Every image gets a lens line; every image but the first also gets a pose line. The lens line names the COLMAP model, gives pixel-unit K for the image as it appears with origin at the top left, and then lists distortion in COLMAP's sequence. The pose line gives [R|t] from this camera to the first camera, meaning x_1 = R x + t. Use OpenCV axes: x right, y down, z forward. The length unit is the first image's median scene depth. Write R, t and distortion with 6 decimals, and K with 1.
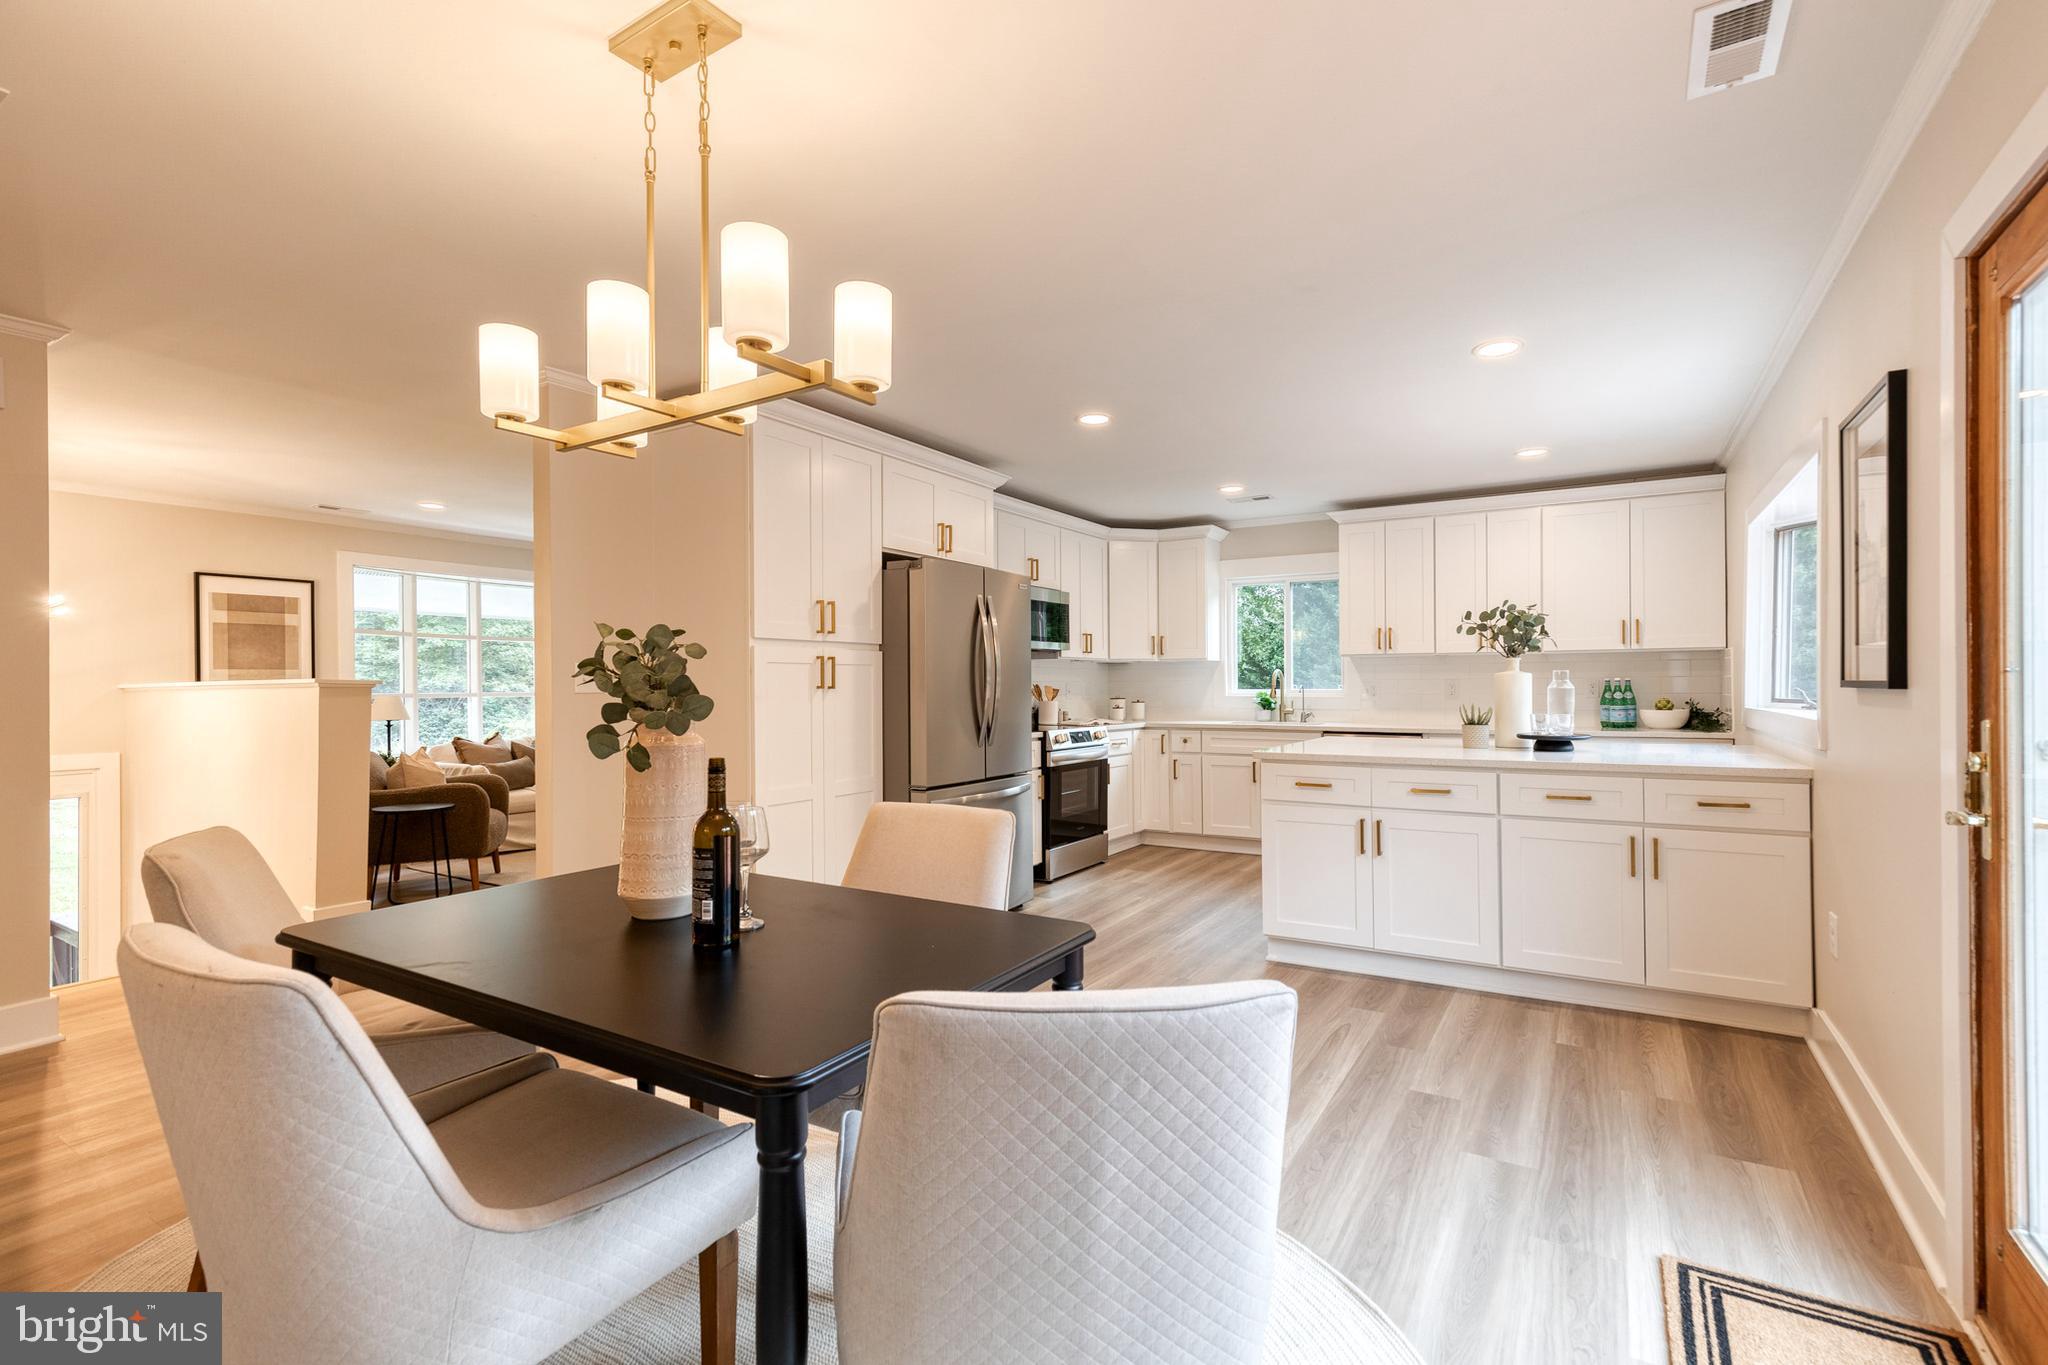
lens RADIAL K [[921.2, 0, 1037.7], [0, 921.2, 685.0], [0, 0, 1]] dist [0.005126, 0.000510]
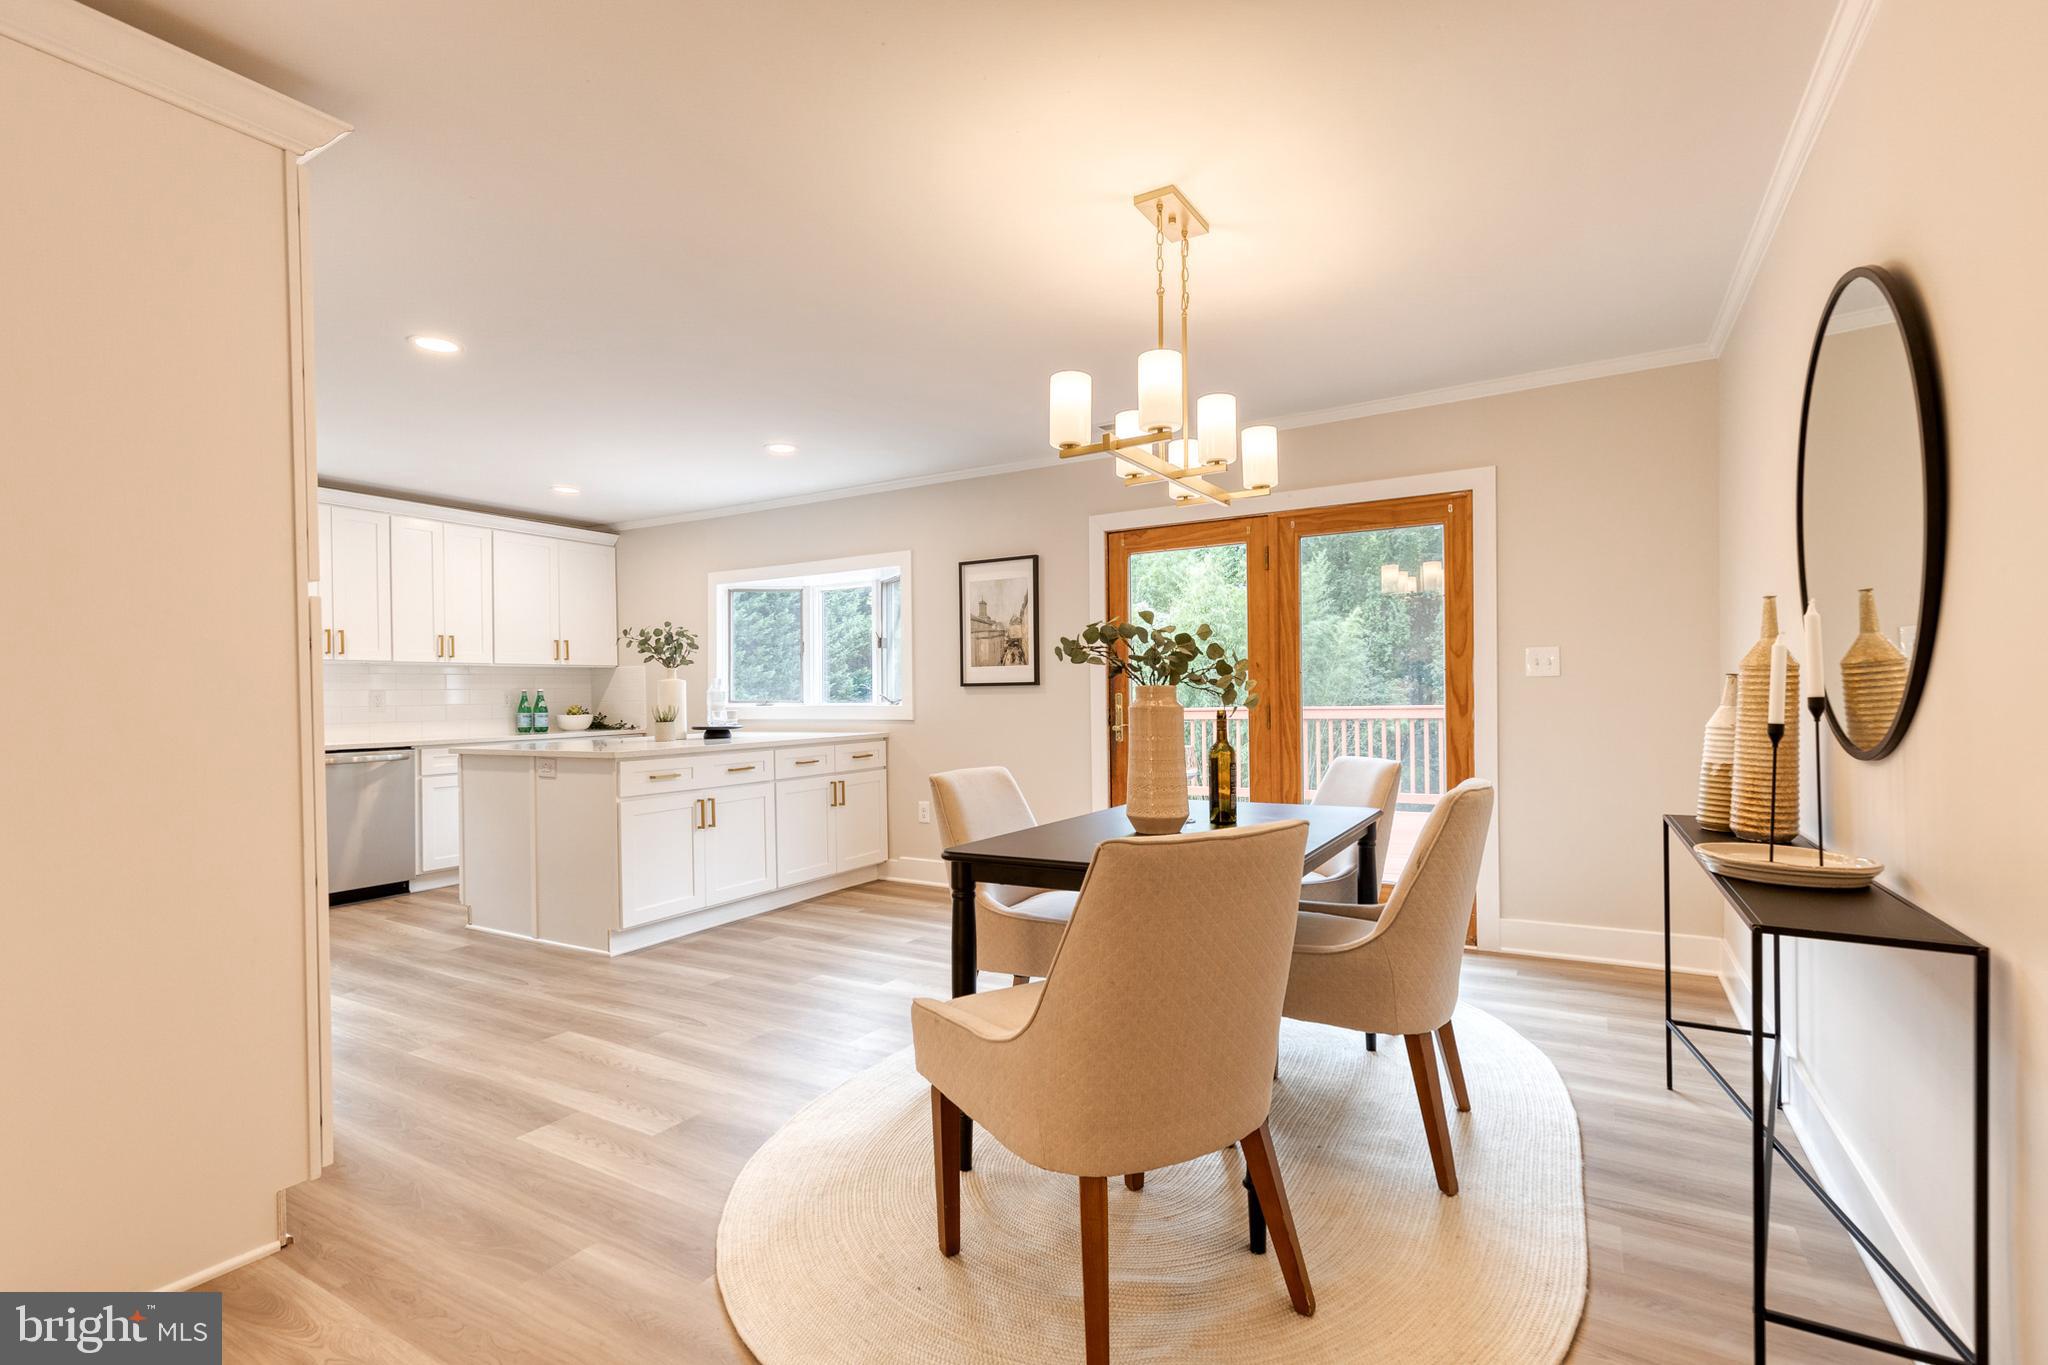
lens RADIAL K [[921.2, 0, 1057.3], [0, 921.2, 698.8], [0, 0, 1]] dist [0.005126, 0.000510]
pose [[-0.038132, 0.001846, 0.999271, -0.672232], [0.015201, 0.999884, -0.001267, 0.019229], [-0.999157, 0.015141, -0.038155, 0.462753]]
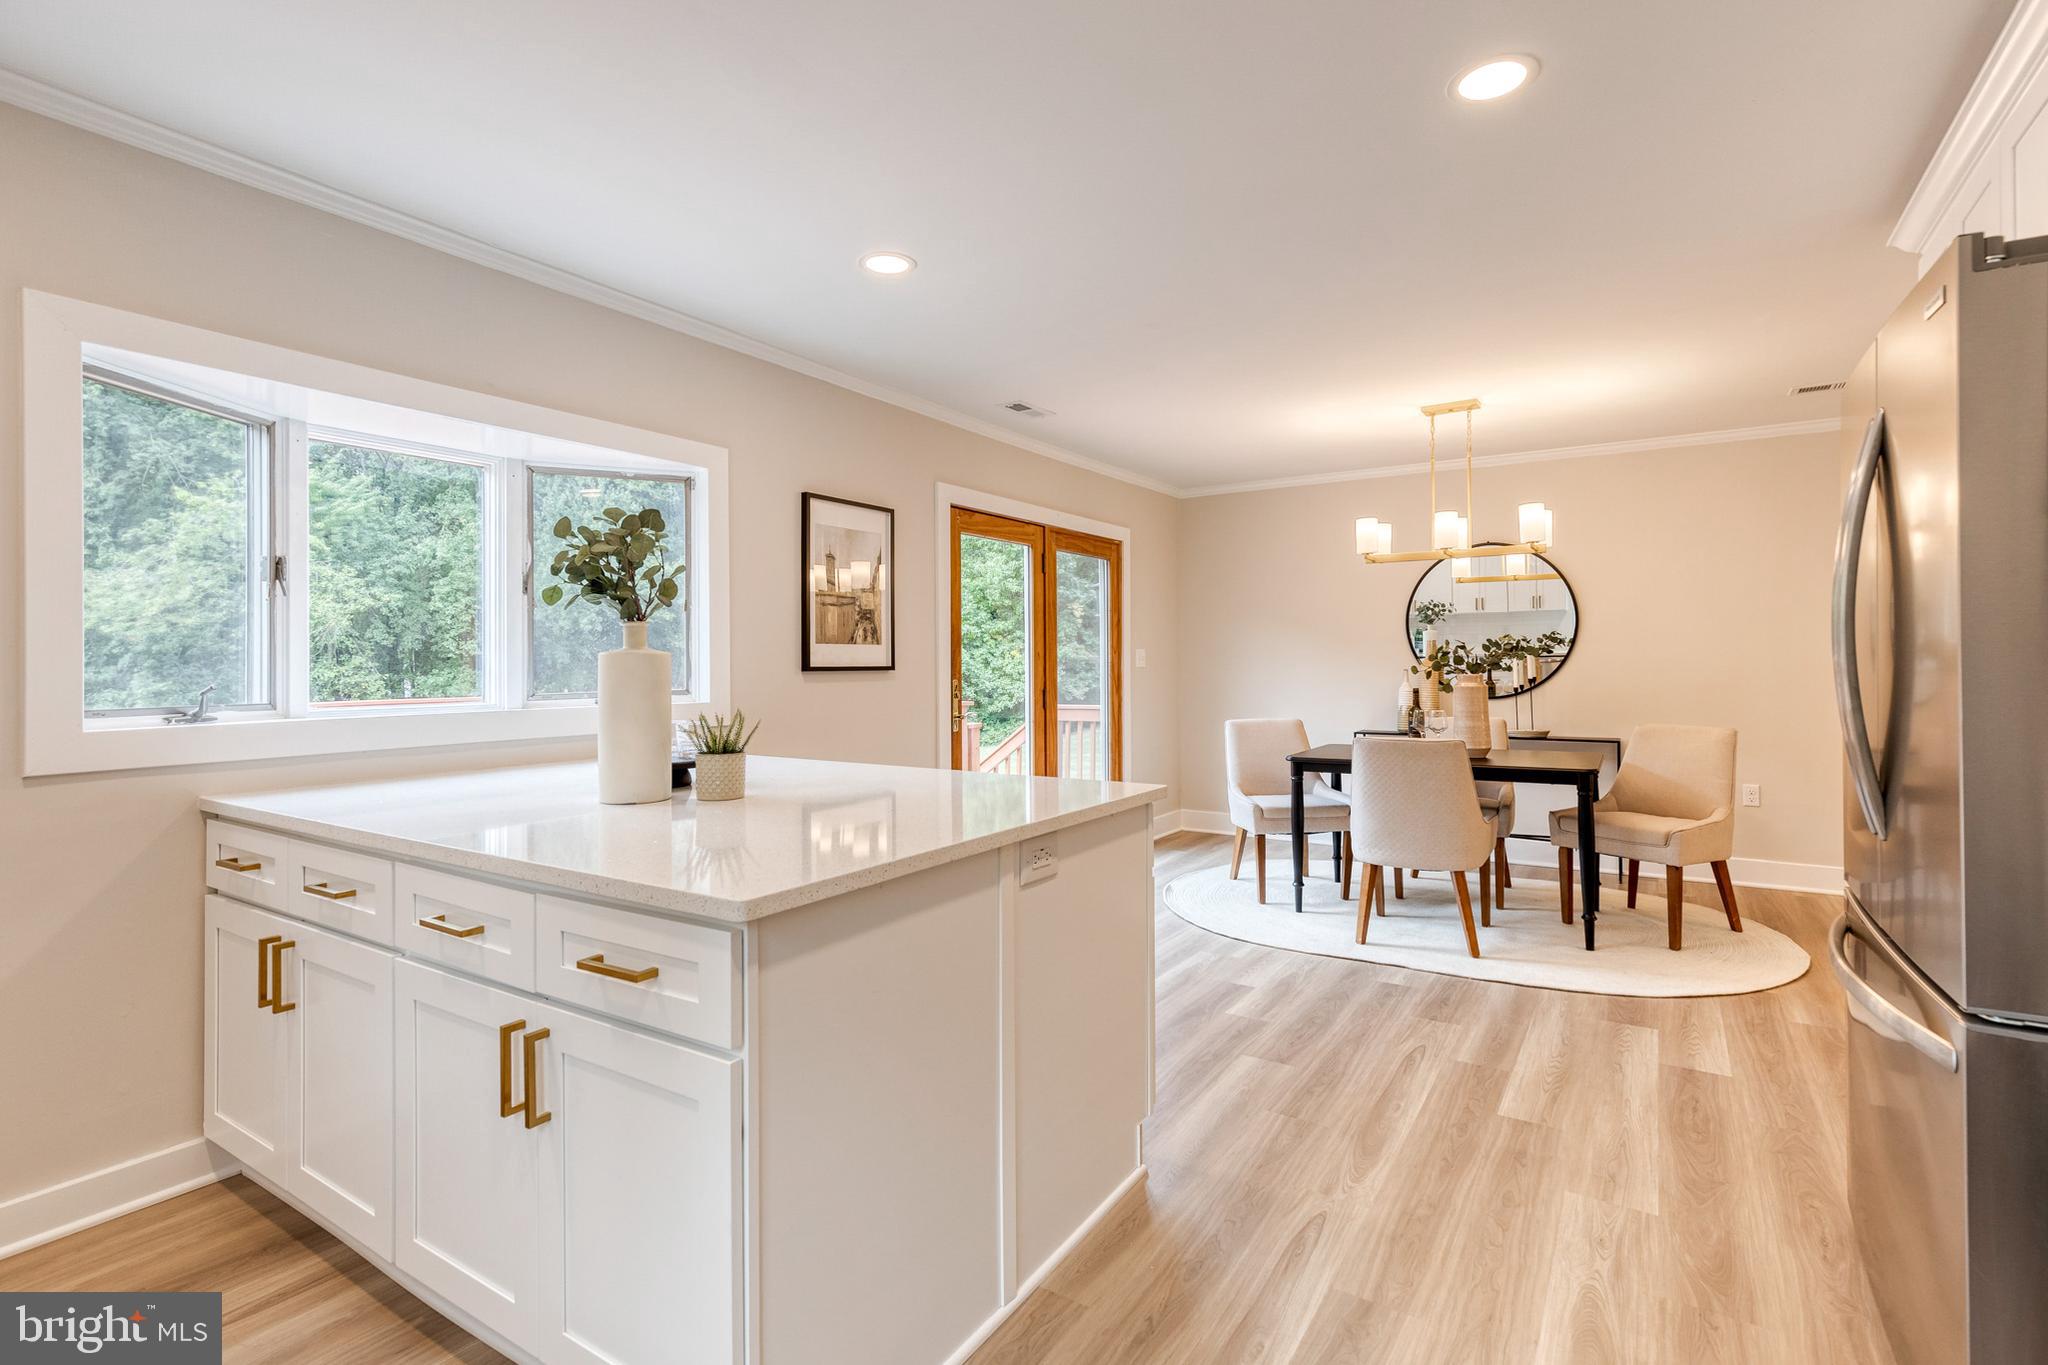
lens RADIAL K [[921.2, 0, 1039.7], [0, 921.2, 671.1], [0, 0, 1]] dist [0.005126, 0.000510]
pose [[-0.999450, 0.012597, 0.030668, 0.247417], [0.012861, 0.999882, 0.008419, -0.003417], [-0.030559, 0.008809, -0.999494, 1.319120]]
